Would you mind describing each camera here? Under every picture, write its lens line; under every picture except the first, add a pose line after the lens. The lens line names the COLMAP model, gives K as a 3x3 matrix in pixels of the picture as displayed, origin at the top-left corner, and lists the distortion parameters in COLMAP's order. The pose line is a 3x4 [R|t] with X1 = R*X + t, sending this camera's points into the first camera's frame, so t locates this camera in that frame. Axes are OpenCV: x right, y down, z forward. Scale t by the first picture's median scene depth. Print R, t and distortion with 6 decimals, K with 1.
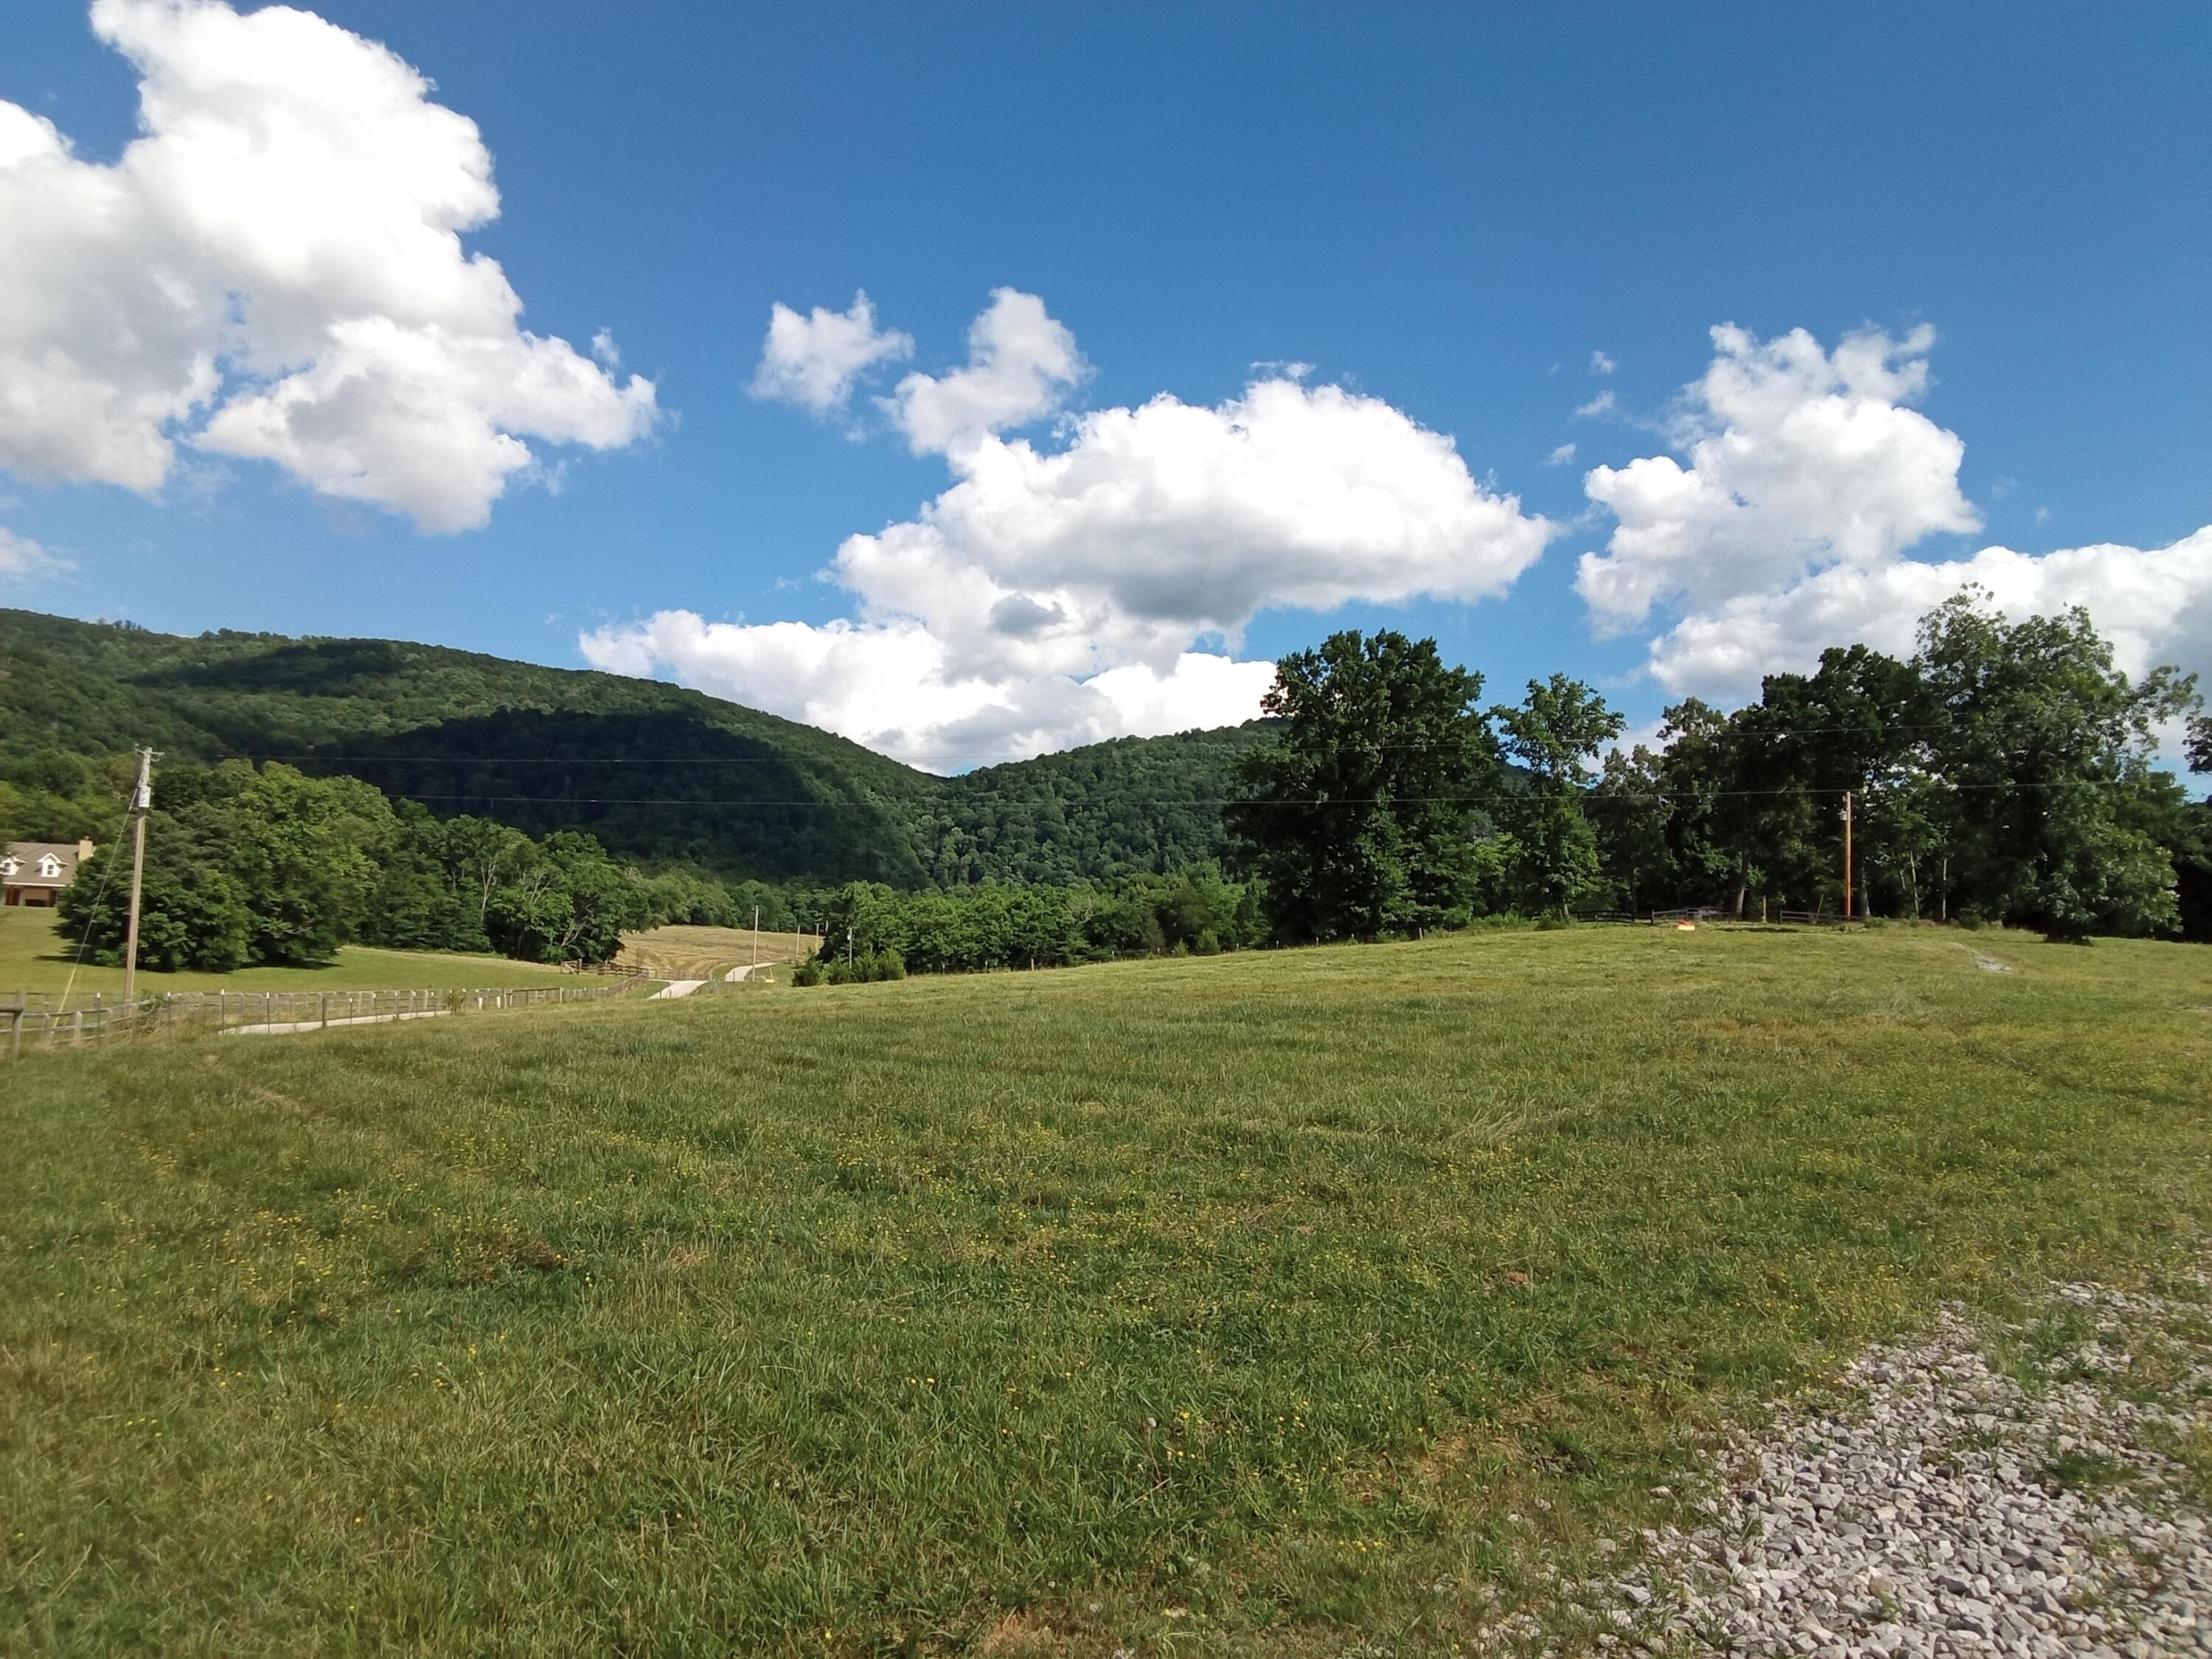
lens RADIAL K [[1570.6, 0, 1096.0], [0, 1570.6, 841.3], [0, 0, 1]] dist [-0.003365, -0.002468]
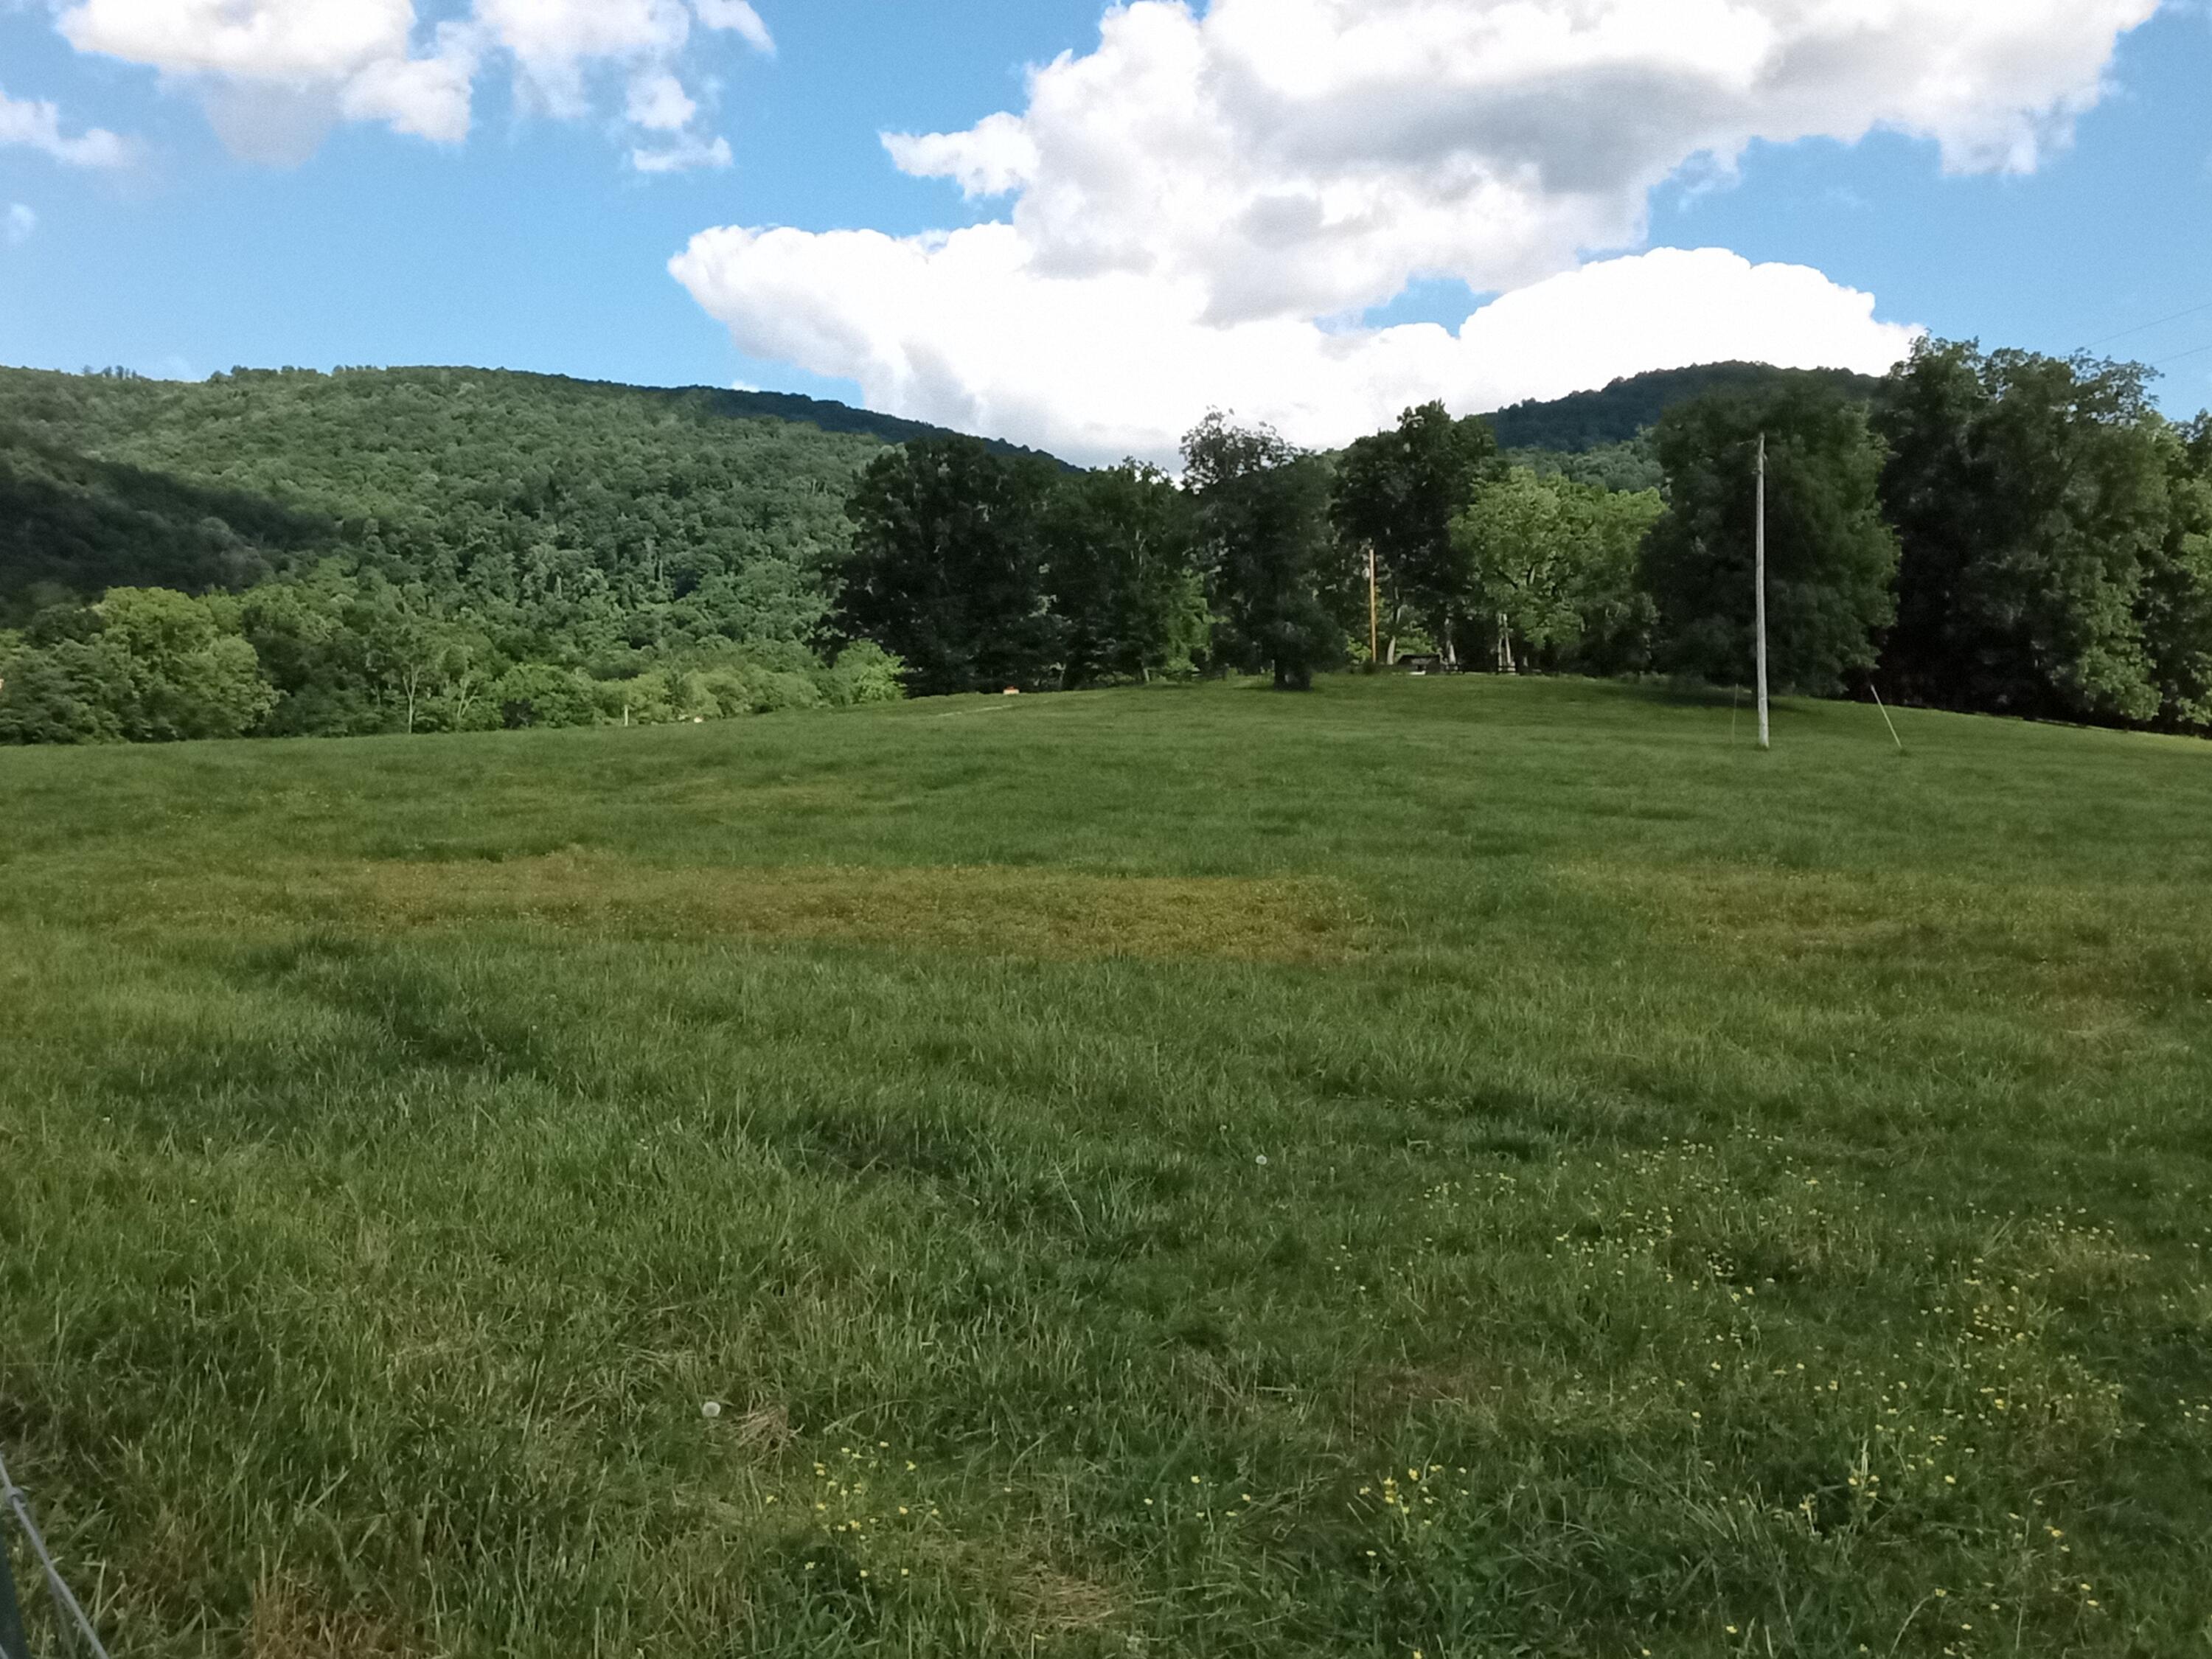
lens RADIAL K [[2487.8, 0, 1120.6], [0, 2487.8, 829.2], [0, 0, 1]] dist [0.030839, 0.000000]
pose [[0.977410, -0.046910, -0.206078, 0.332775], [0.068078, 0.992967, 0.096859, -0.009383], [0.200085, -0.108701, 0.973730, -0.372499]]
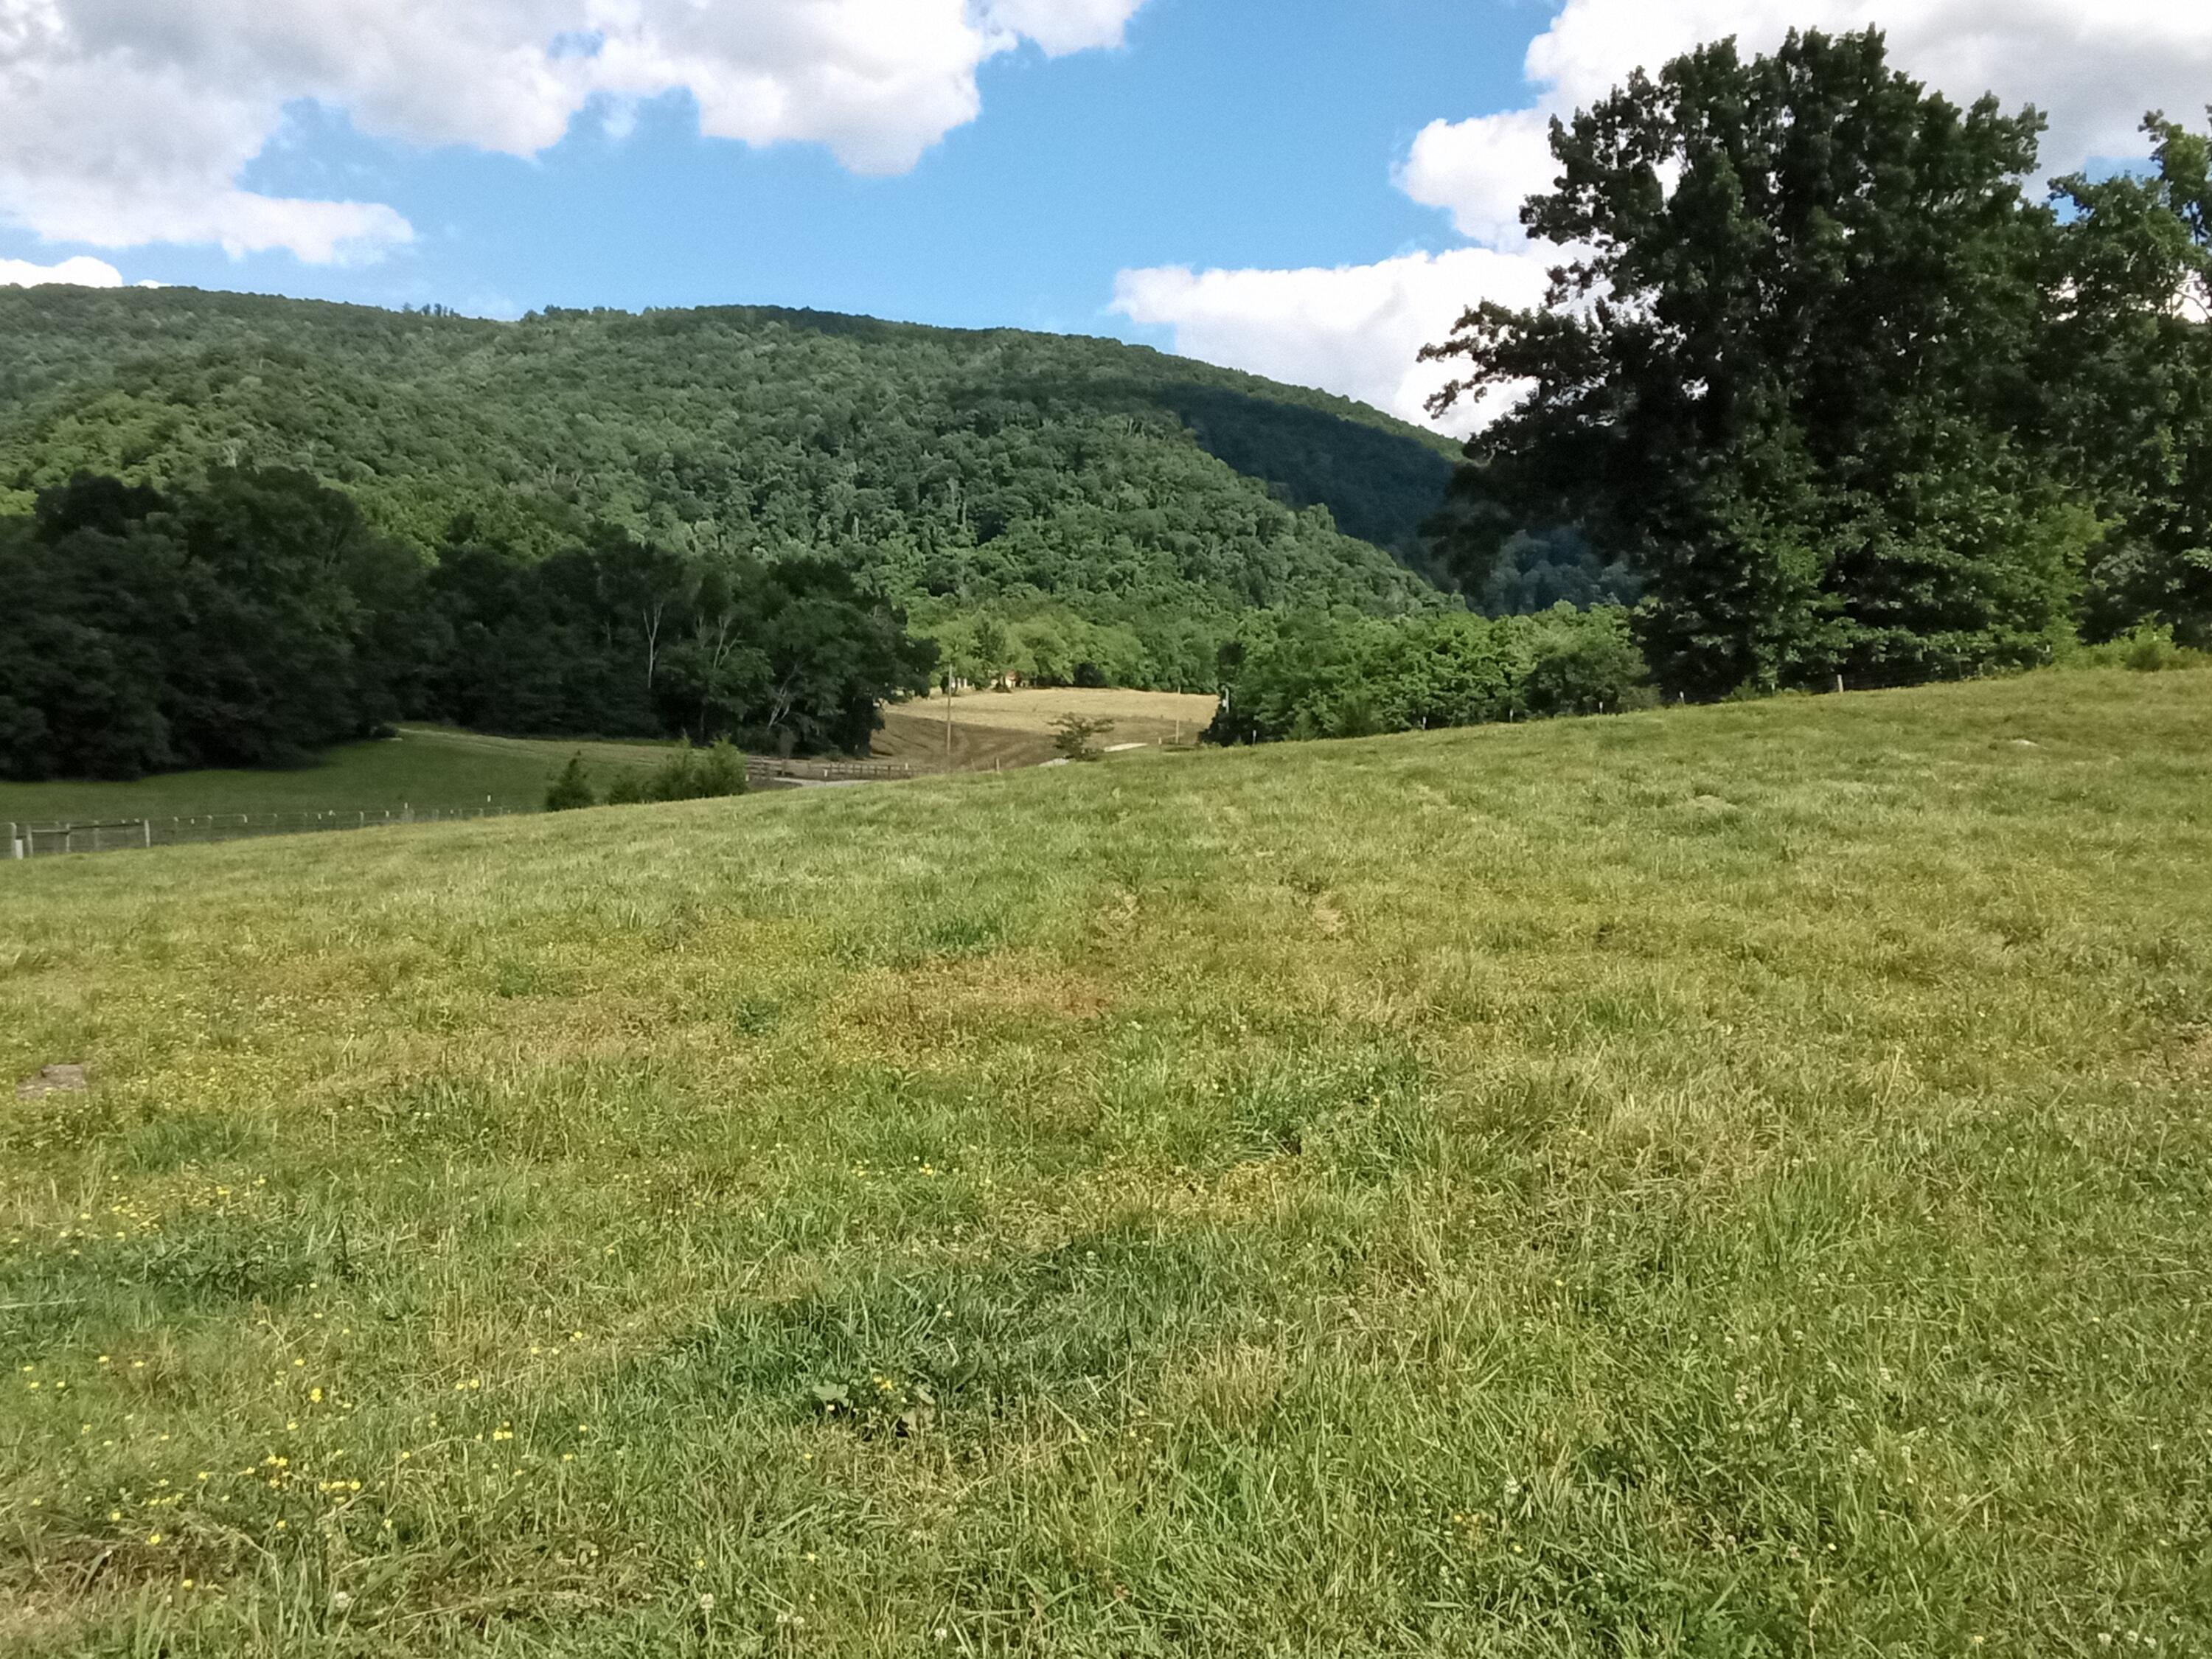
lens RADIAL K [[2217.0, 0, 1119.9], [0, 2217.0, 819.3], [0, 0, 1]] dist [0.016433, 0.000000]
pose [[0.953046, -0.004133, -0.302799, 0.096924], [0.039399, 0.993100, 0.110453, 0.007822], [0.300253, -0.117196, 0.946633, 0.150086]]
